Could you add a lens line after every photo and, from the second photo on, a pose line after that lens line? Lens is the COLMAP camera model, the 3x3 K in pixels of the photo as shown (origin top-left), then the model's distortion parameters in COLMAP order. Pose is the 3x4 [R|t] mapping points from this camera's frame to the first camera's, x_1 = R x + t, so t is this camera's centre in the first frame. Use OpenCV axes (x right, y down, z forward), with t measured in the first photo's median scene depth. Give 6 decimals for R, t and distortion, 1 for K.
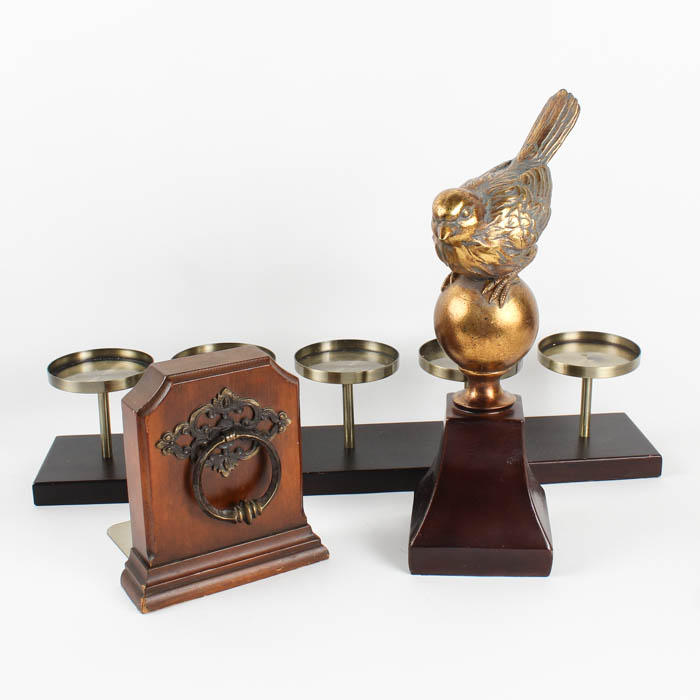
lens RADIAL K [[1132.3, 0, 350.0], [0, 1132.3, 350.0], [0, 0, 1]] dist [-0.149248, -0.126740]
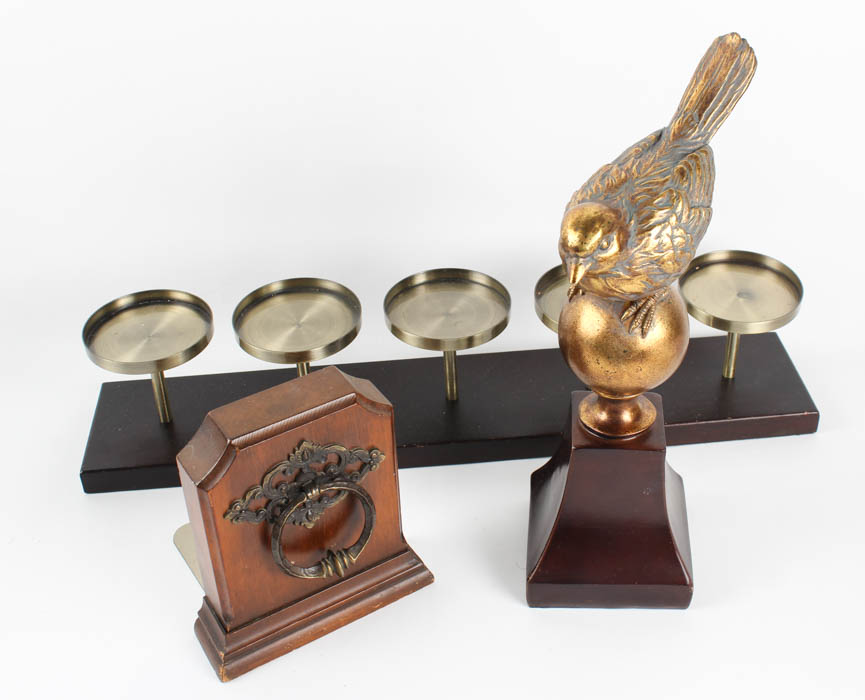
lens RADIAL K [[1218.5, 0, 480.4], [0, 1218.5, 349.8], [0, 0, 1]] dist [-0.128680, 0.065905]
pose [[0.999364, -0.019296, 0.029997, -0.007830], [0.008738, 0.947843, 0.318618, -0.299974], [-0.034580, -0.318153, 0.947408, 0.182617]]
